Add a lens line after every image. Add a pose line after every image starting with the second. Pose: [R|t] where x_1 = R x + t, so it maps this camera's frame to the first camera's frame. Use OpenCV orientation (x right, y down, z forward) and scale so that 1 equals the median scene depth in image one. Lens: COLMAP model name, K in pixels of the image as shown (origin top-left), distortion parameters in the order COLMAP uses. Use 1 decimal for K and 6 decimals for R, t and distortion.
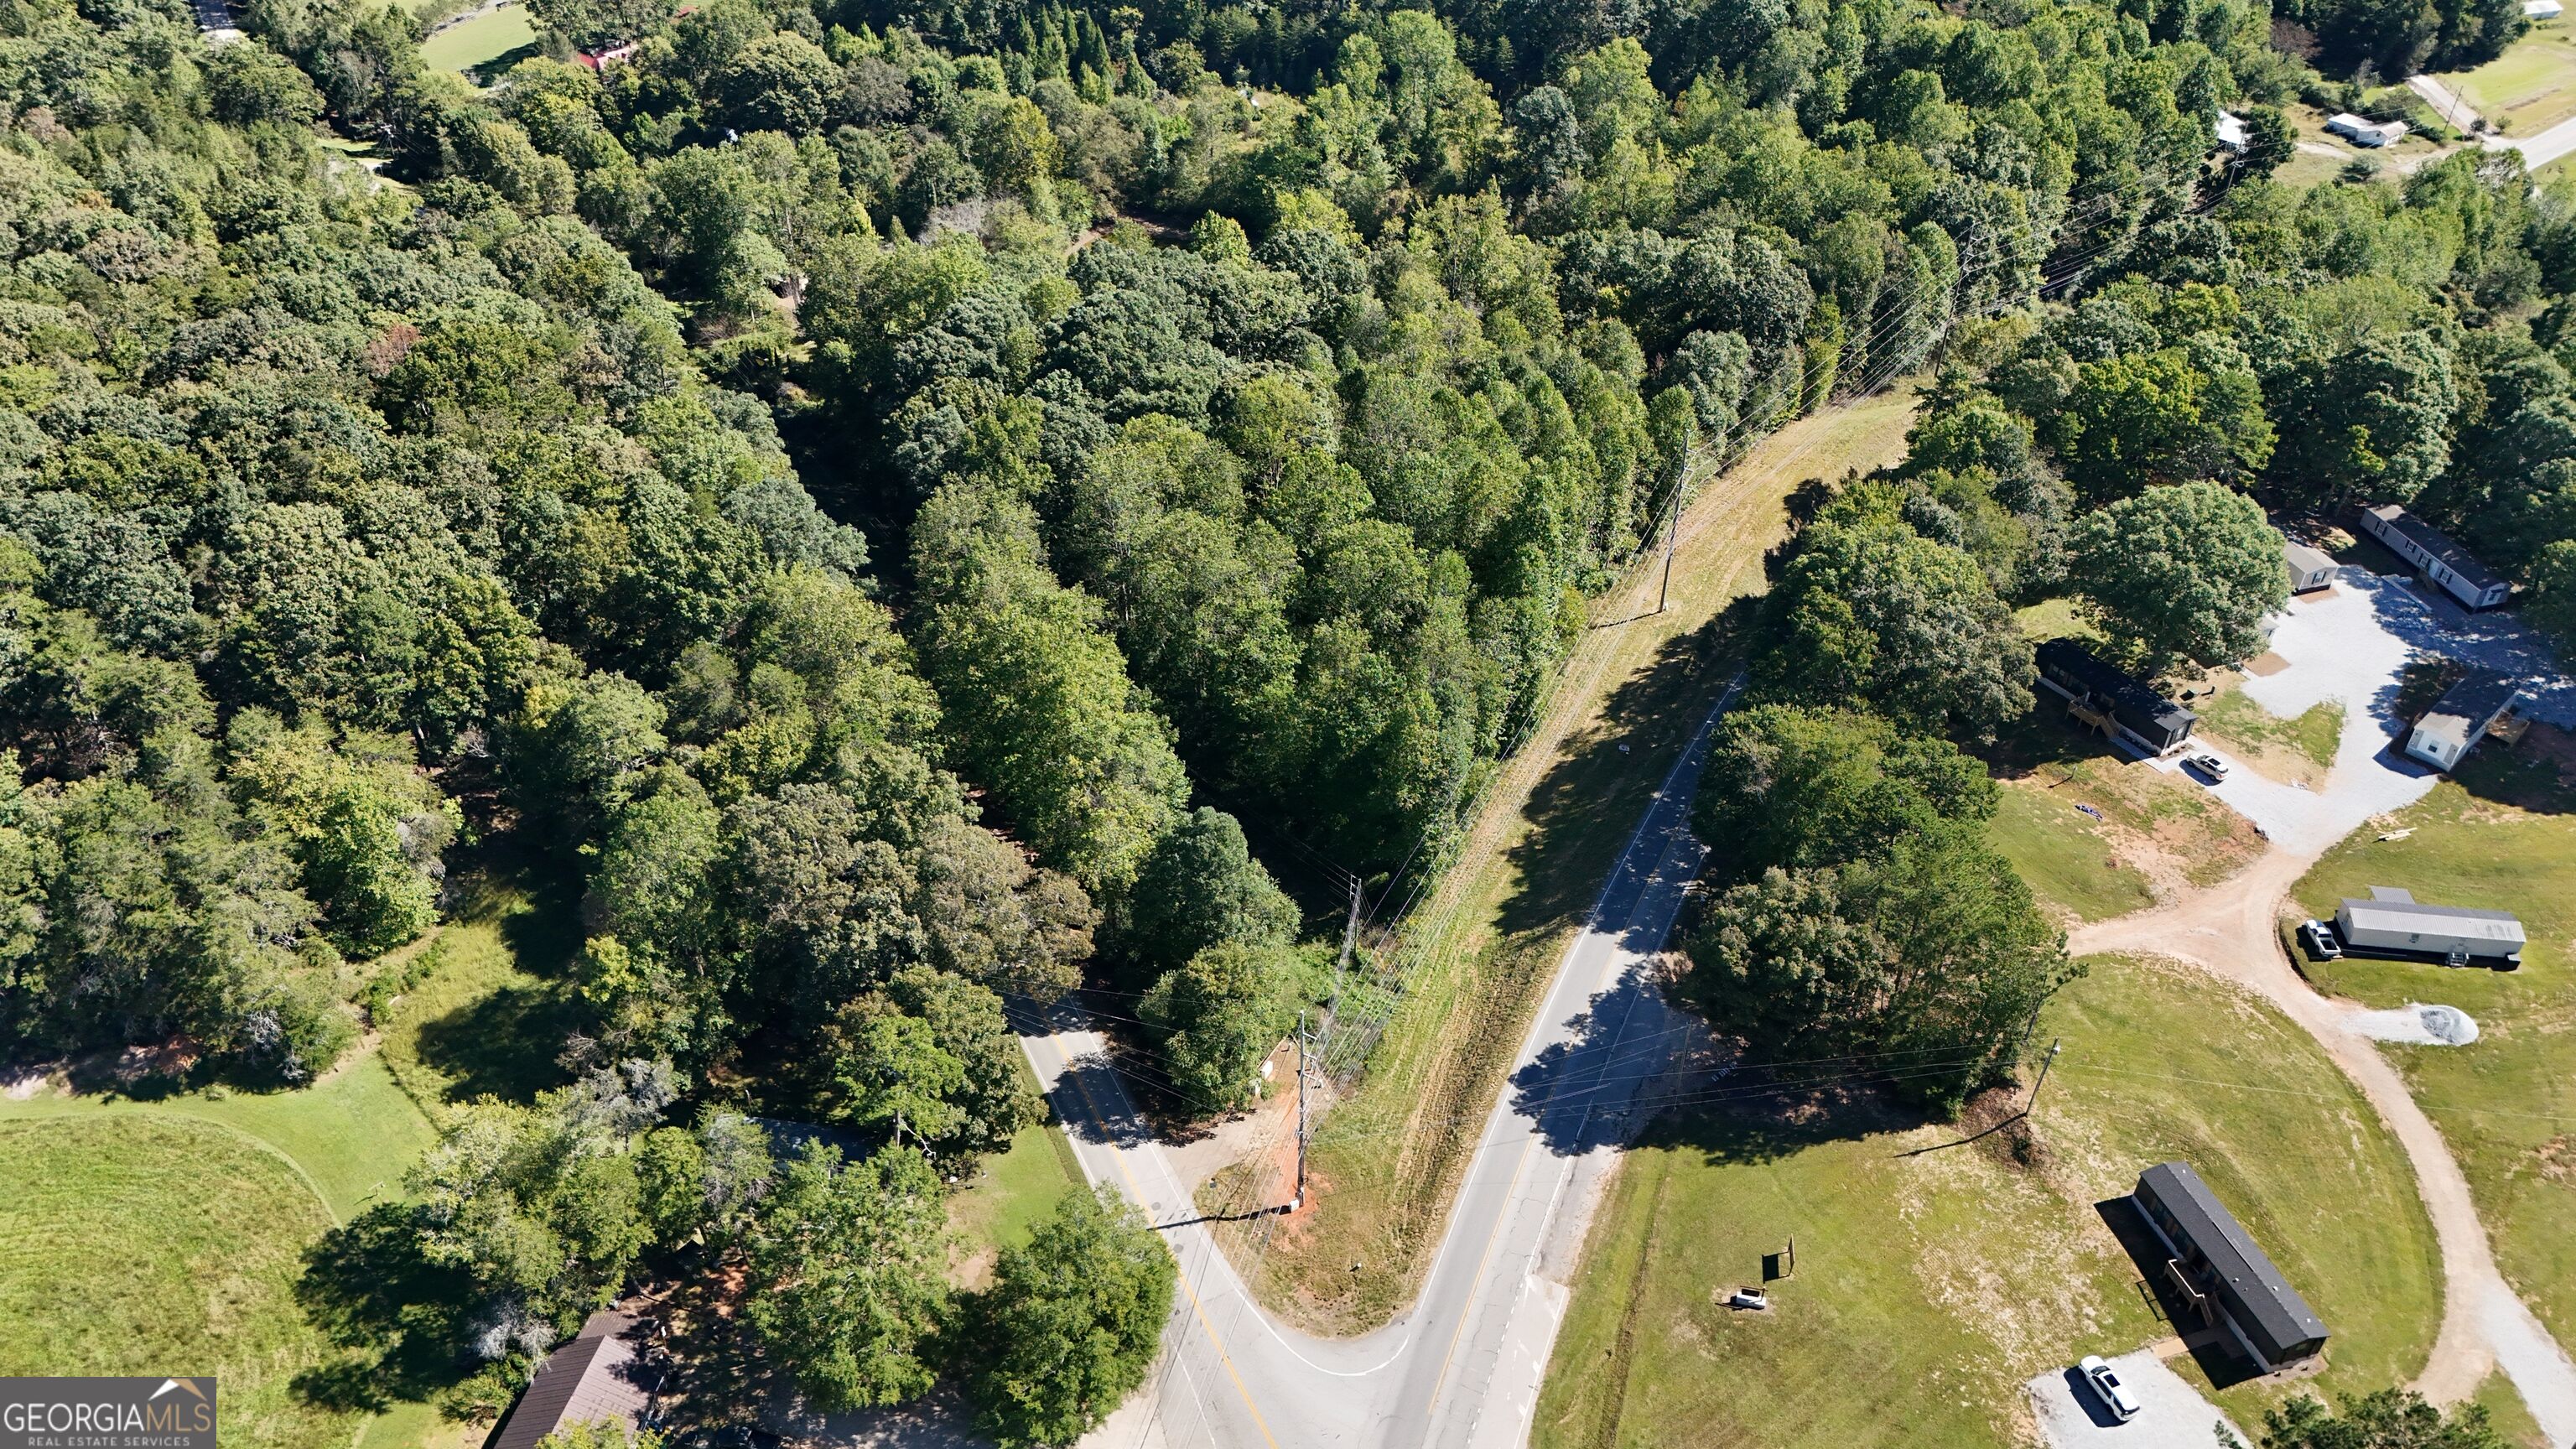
lens RADIAL K [[1874.1, 0, 1293.2], [0, 1874.1, 715.0], [0, 0, 1]] dist [0.070026, -0.057381]
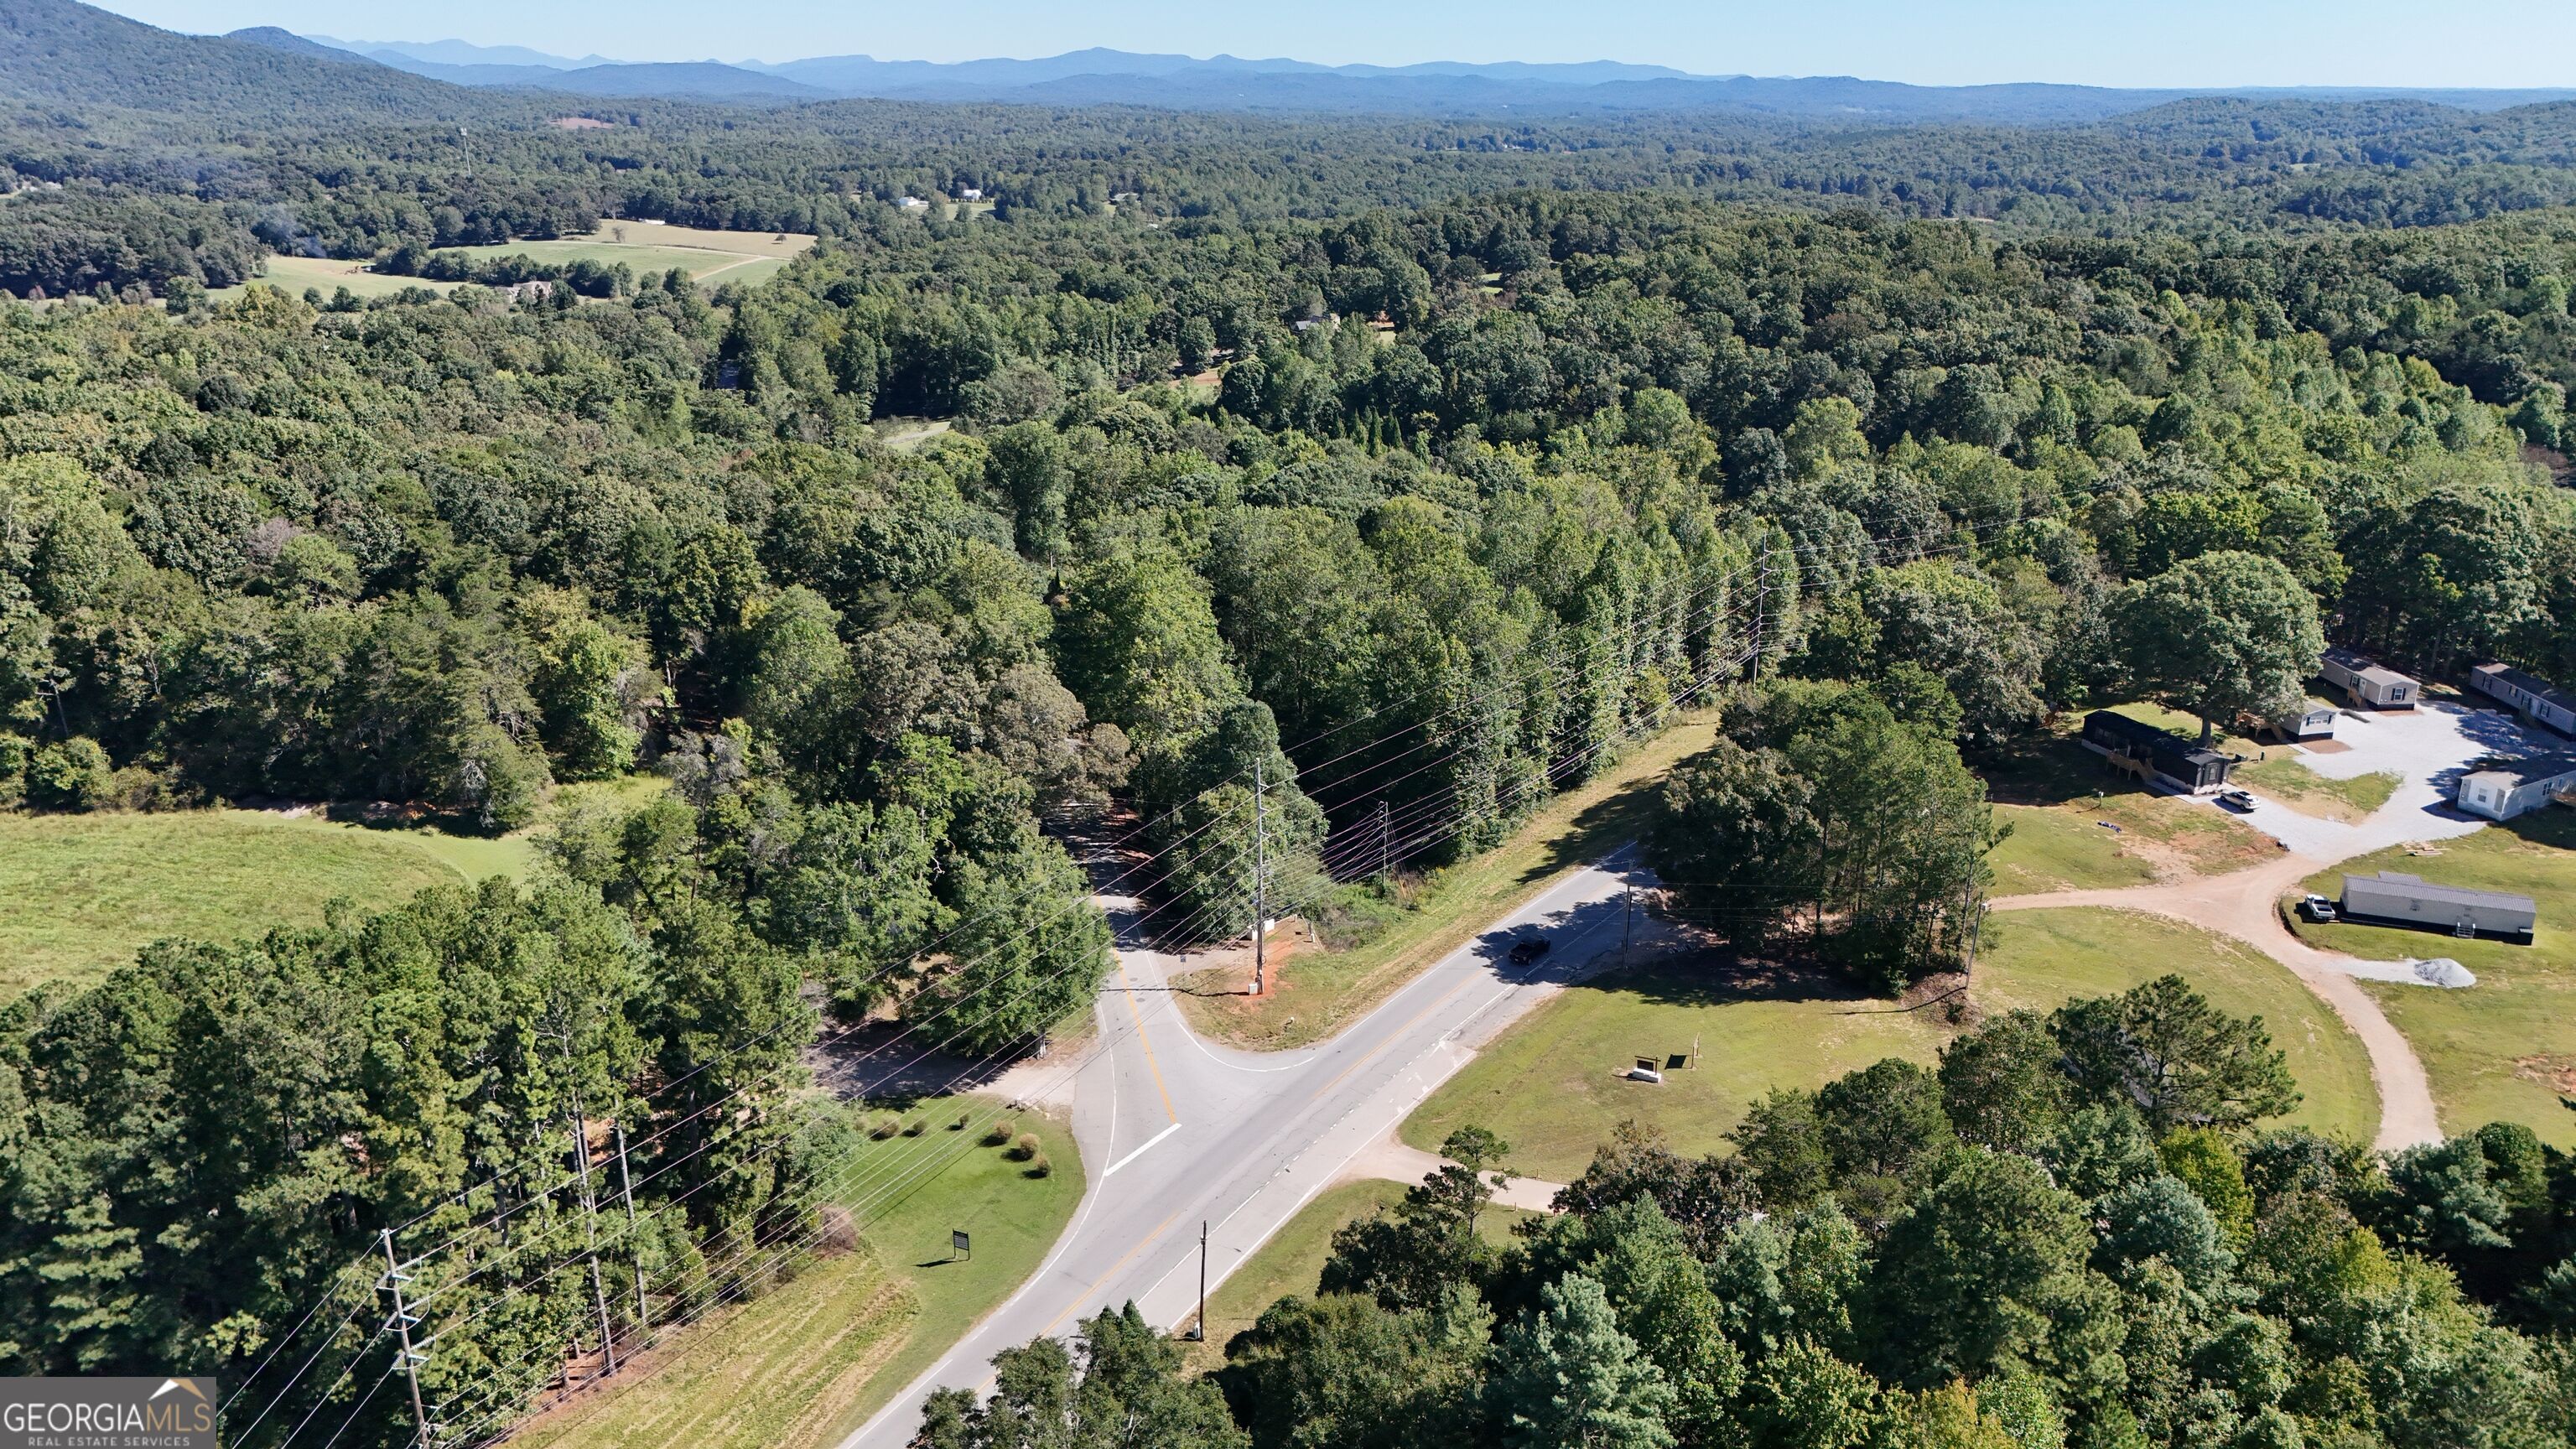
lens RADIAL K [[1874.1, 0, 1294.7], [0, 1874.1, 720.6], [0, 0, 1]] dist [0.070026, -0.057381]
pose [[0.973880, 0.066520, -0.217102, 0.226370], [-0.133235, 0.941634, -0.309150, 0.403155], [0.183866, 0.330000, 0.925901, -0.054148]]
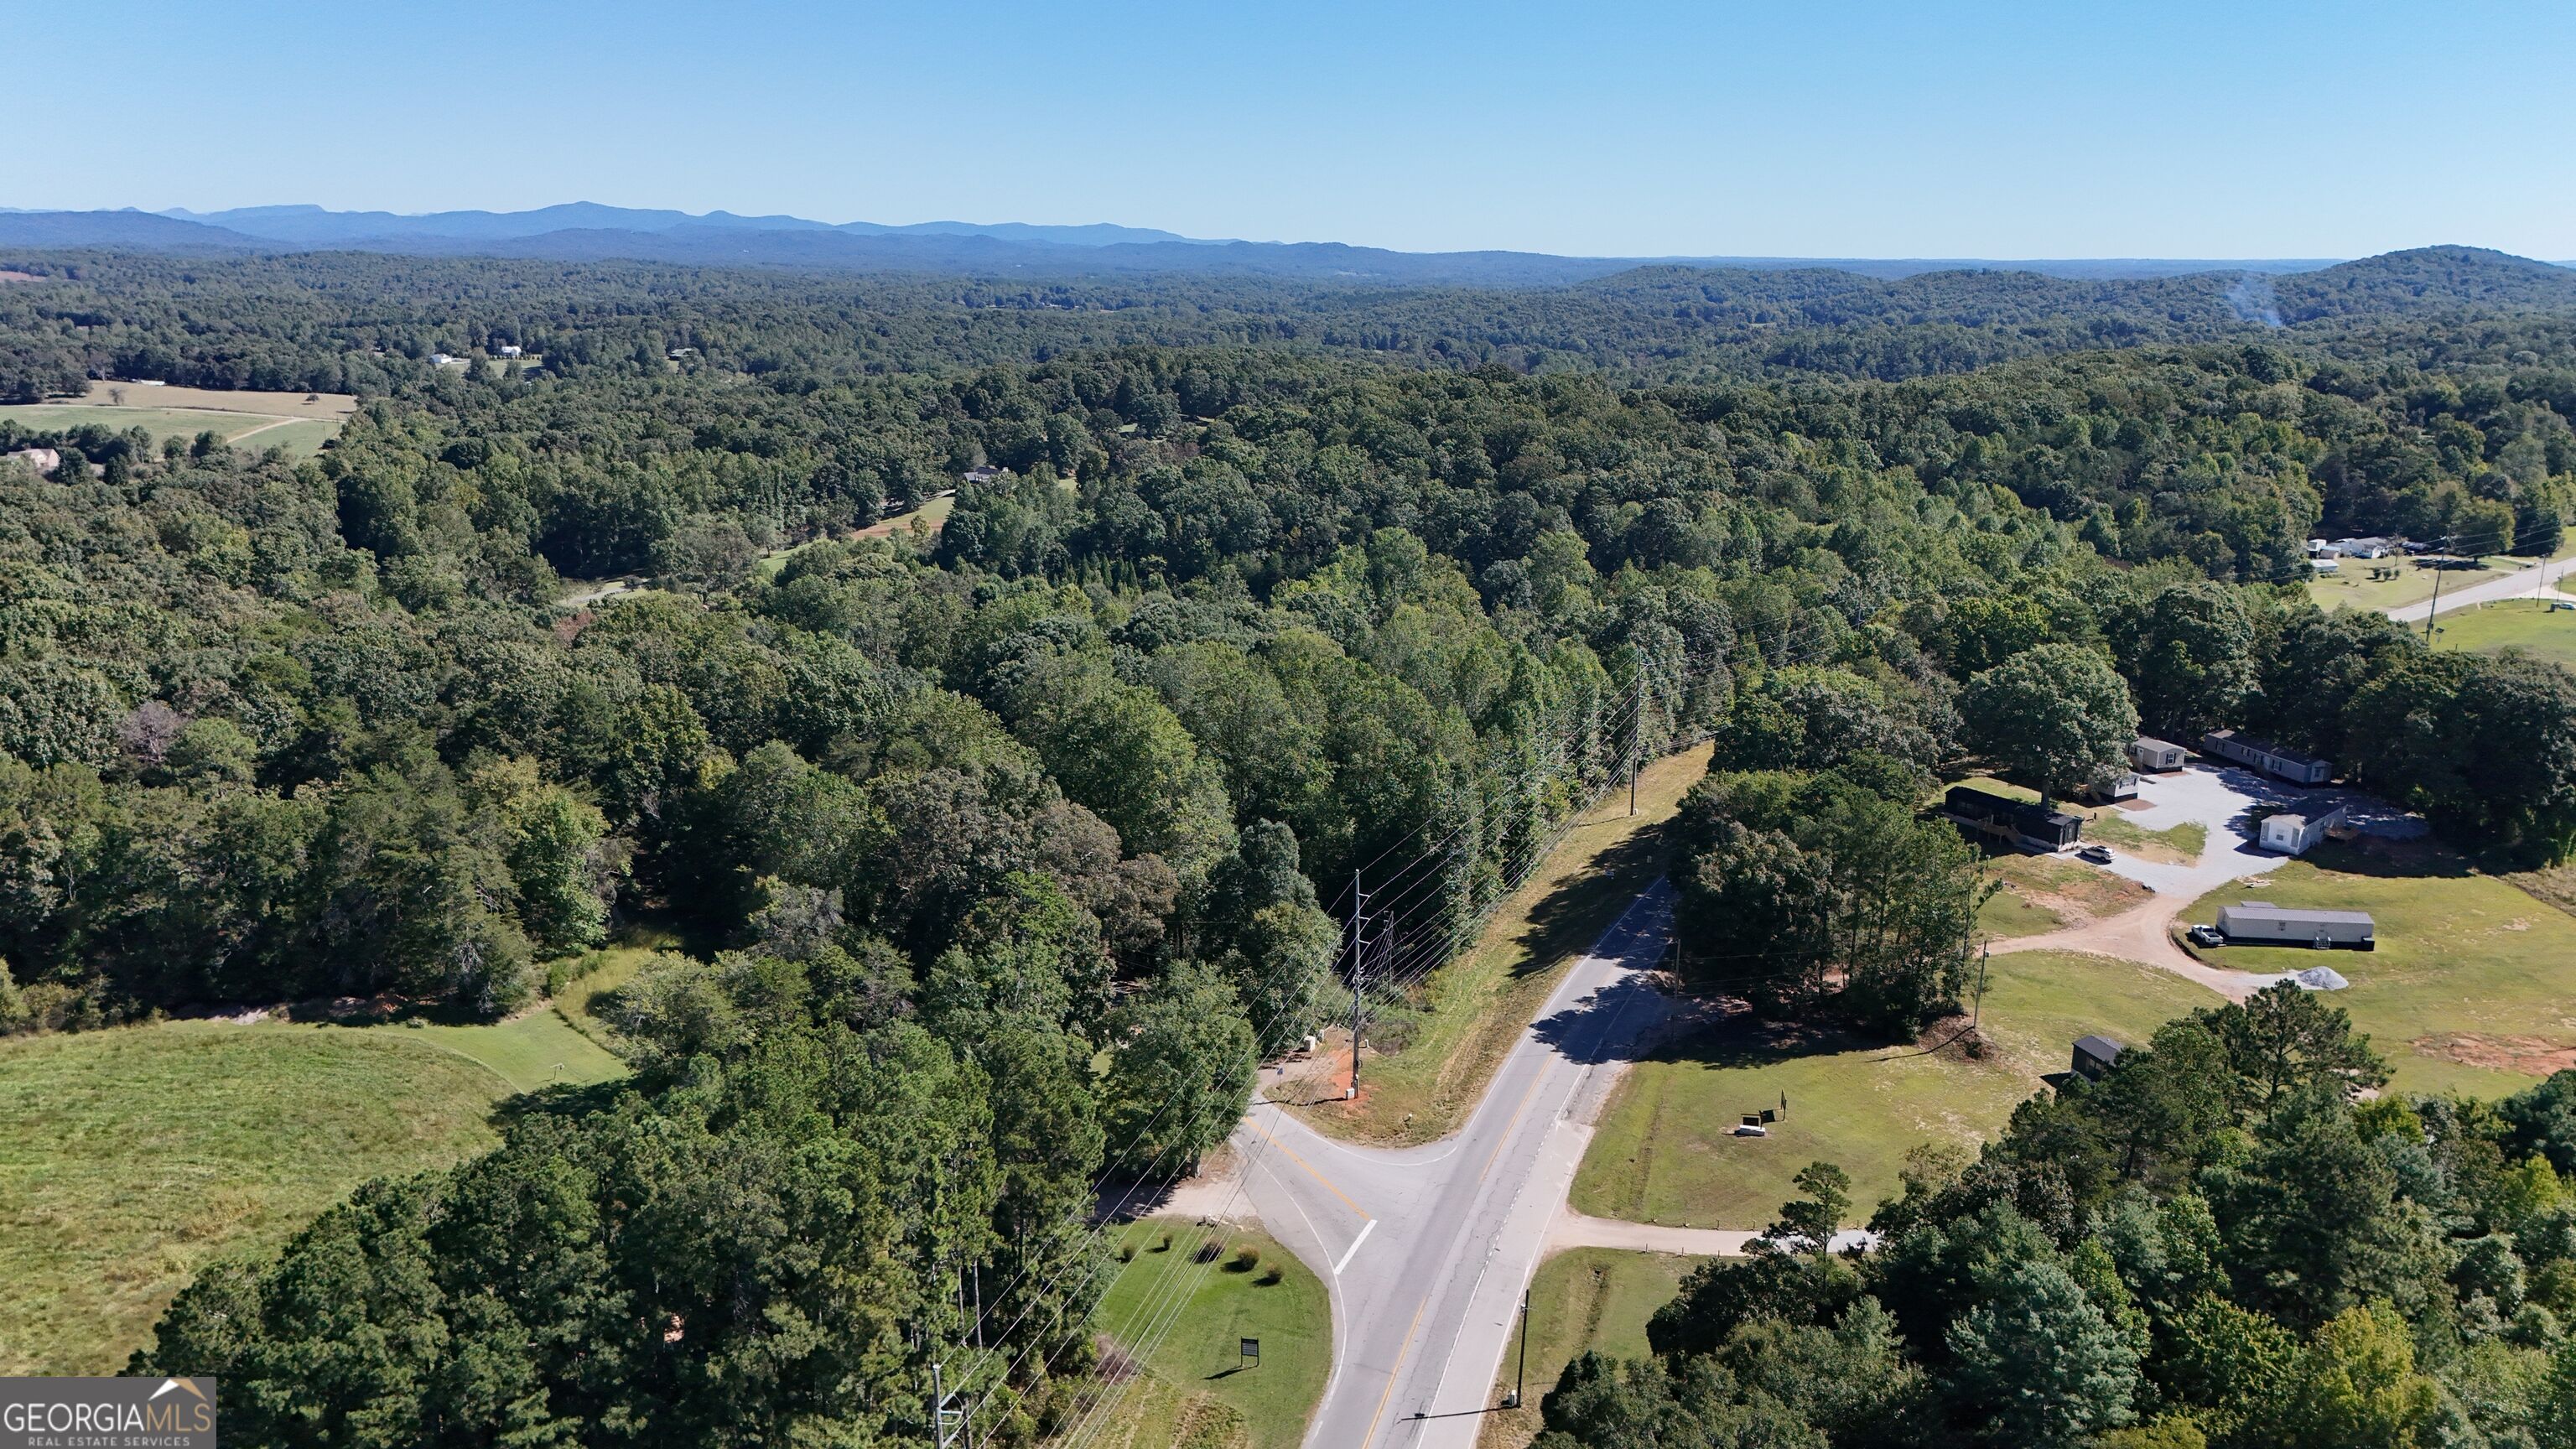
lens RADIAL K [[1874.1, 0, 1290.3], [0, 1874.1, 712.0], [0, 0, 1]] dist [0.070026, -0.057381]
pose [[0.999824, -0.003554, 0.018437, -0.050805], [0.010635, 0.916402, -0.400117, 0.454882], [-0.015474, 0.400242, 0.916279, -0.128460]]
